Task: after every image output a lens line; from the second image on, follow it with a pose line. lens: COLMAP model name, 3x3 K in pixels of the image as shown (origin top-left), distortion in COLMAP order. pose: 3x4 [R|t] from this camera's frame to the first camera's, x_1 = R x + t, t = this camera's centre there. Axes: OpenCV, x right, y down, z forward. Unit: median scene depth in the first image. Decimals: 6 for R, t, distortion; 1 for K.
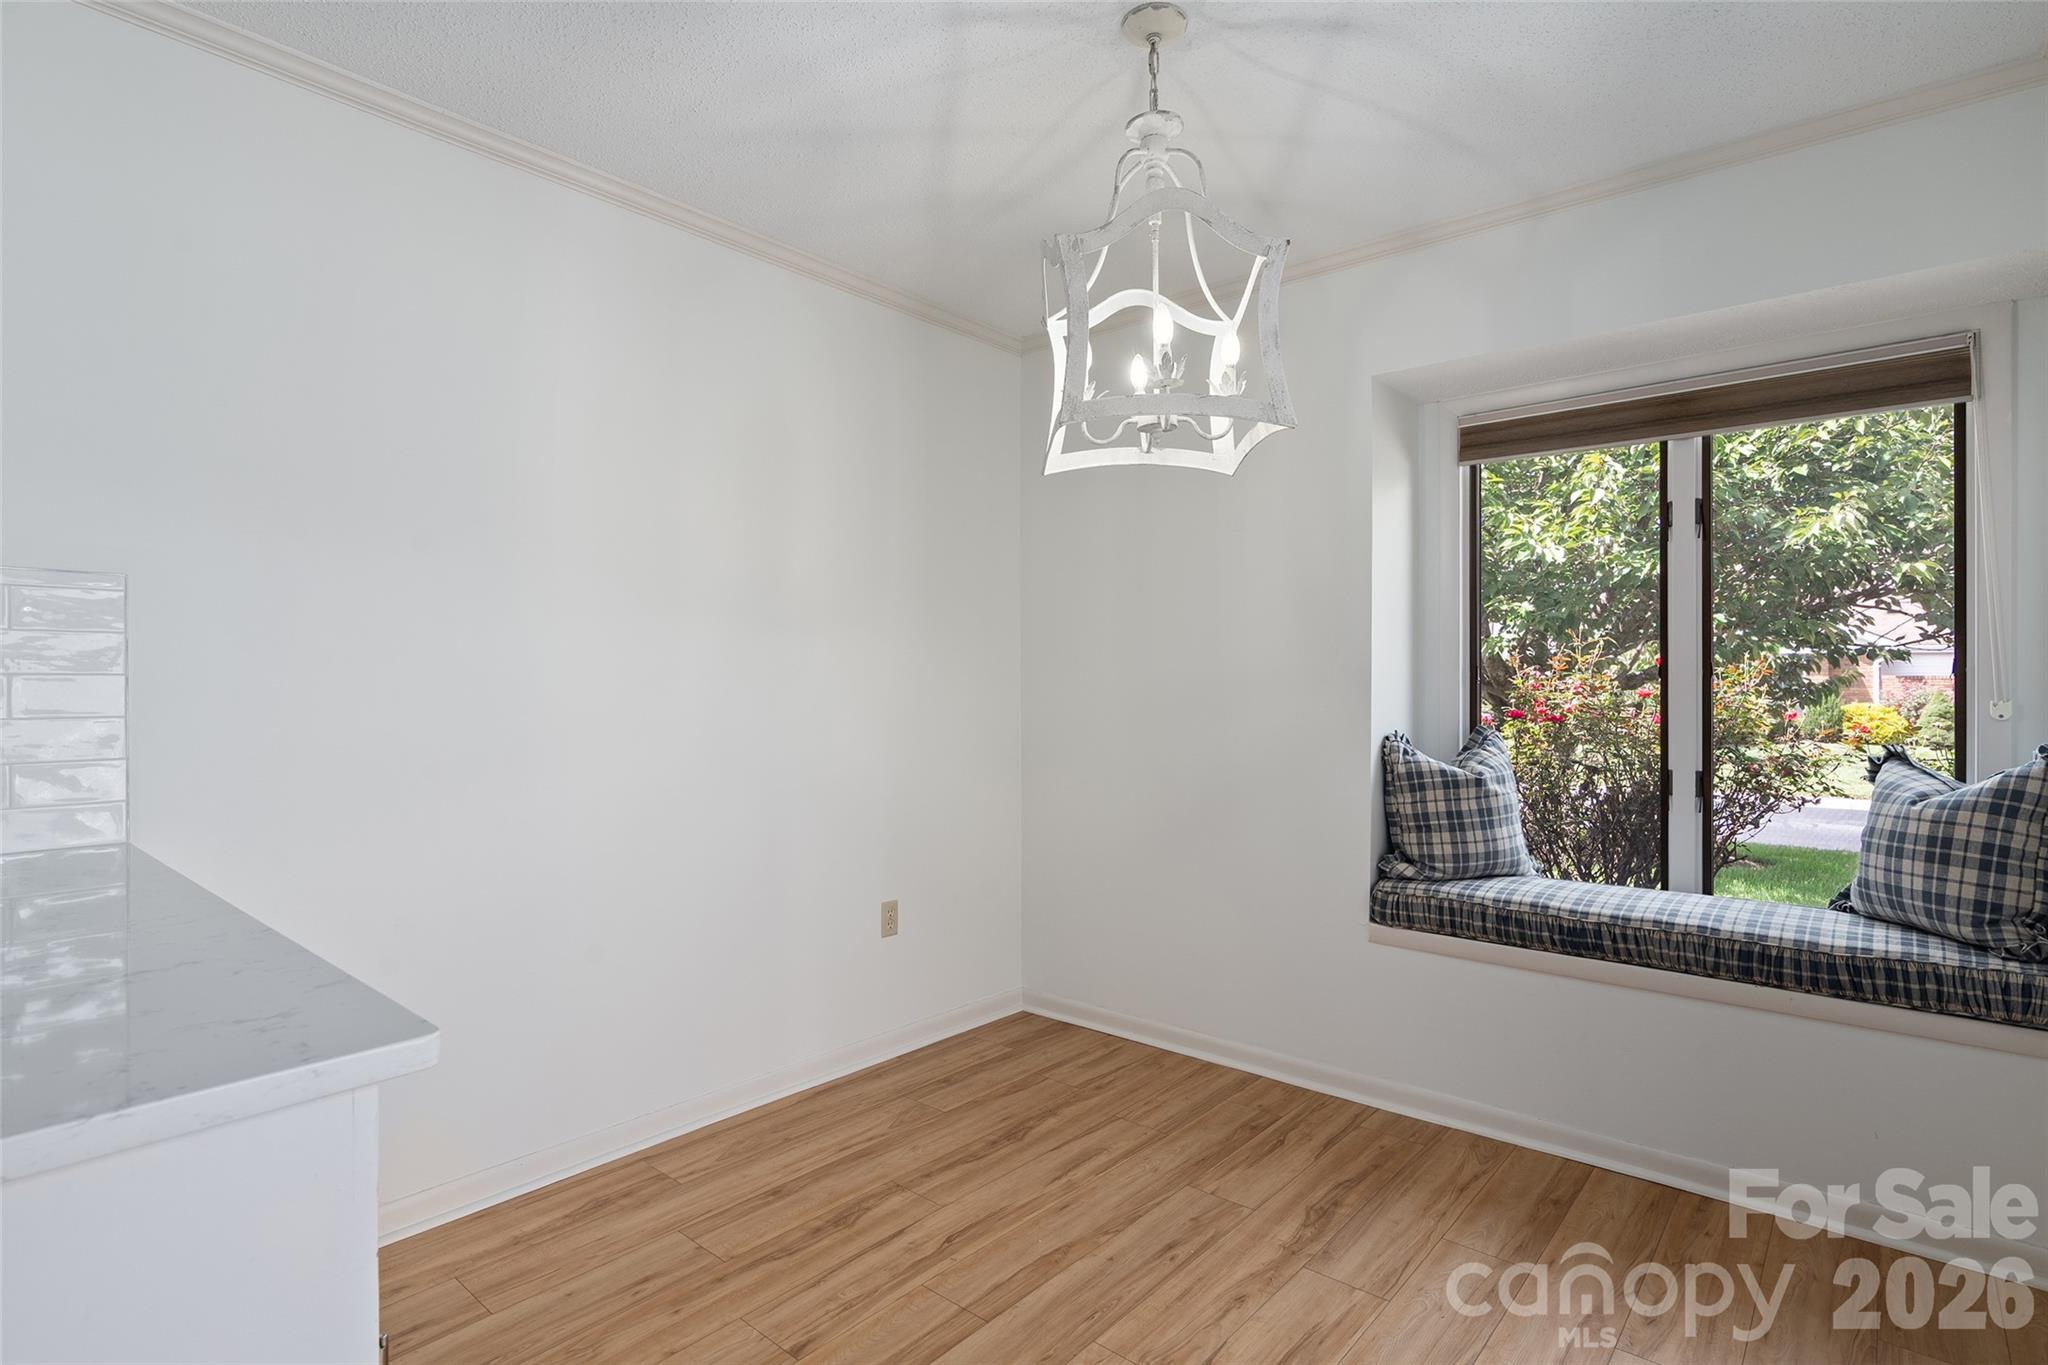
lens RADIAL K [[1015.0, 0, 1022.8], [0, 1015.0, 680.2], [0, 0, 1]] dist [-0.001077, 0.000097]
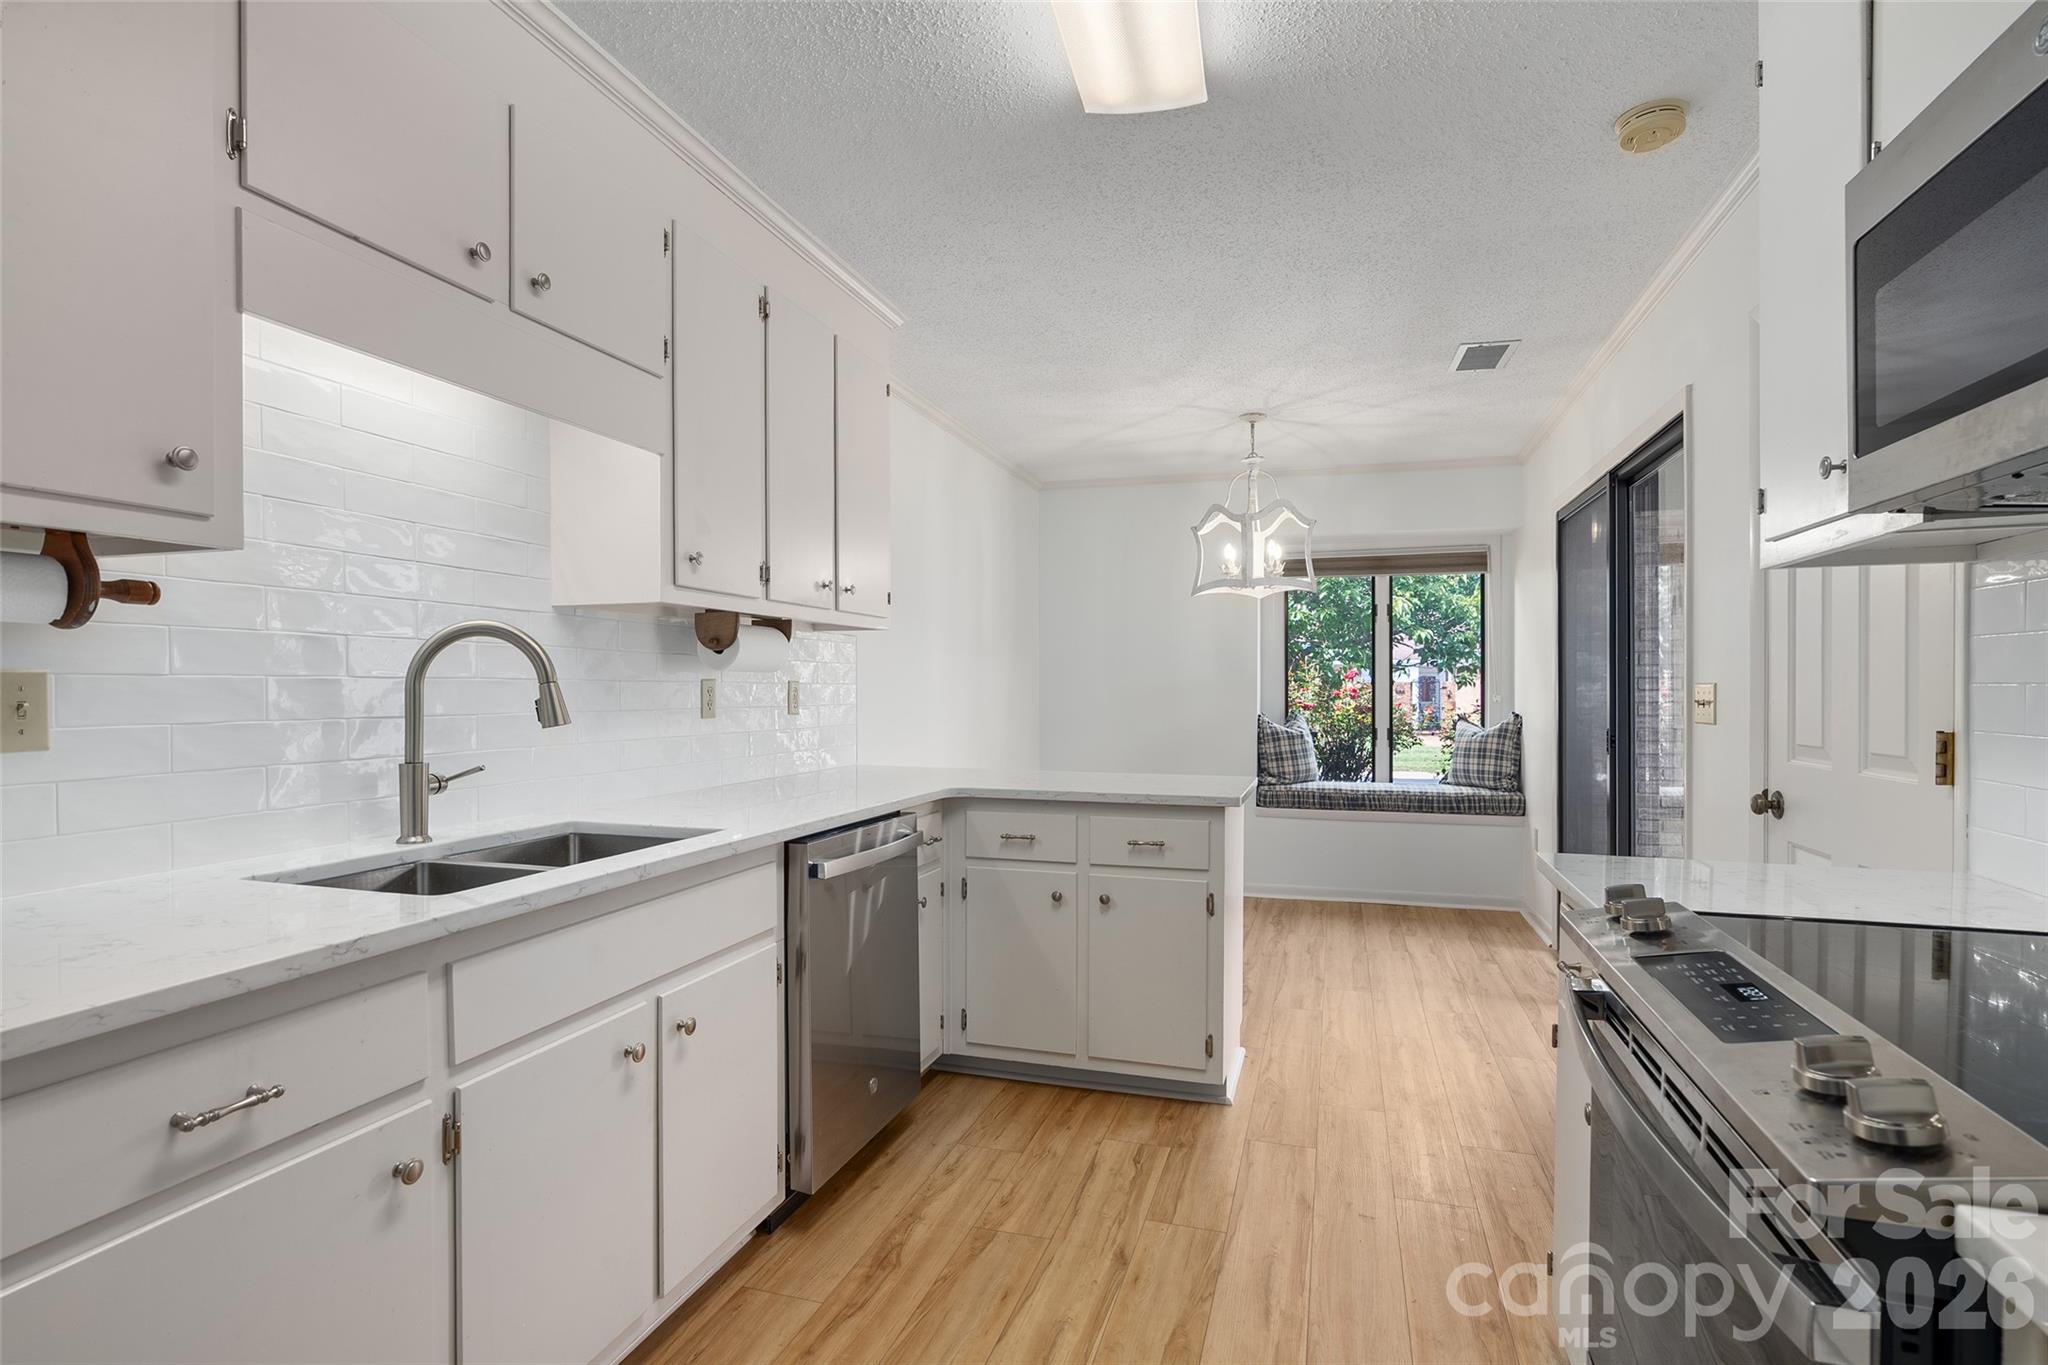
lens RADIAL K [[1052.3, 0, 1024.5], [0, 1052.3, 686.6], [0, 0, 1]] dist [0.000236, -0.000010]
pose [[0.906695, 0.000531, 0.421787, -1.168462], [-0.001525, 0.999997, 0.002018, -0.003795], [-0.421784, -0.002472, 0.906693, -0.850576]]
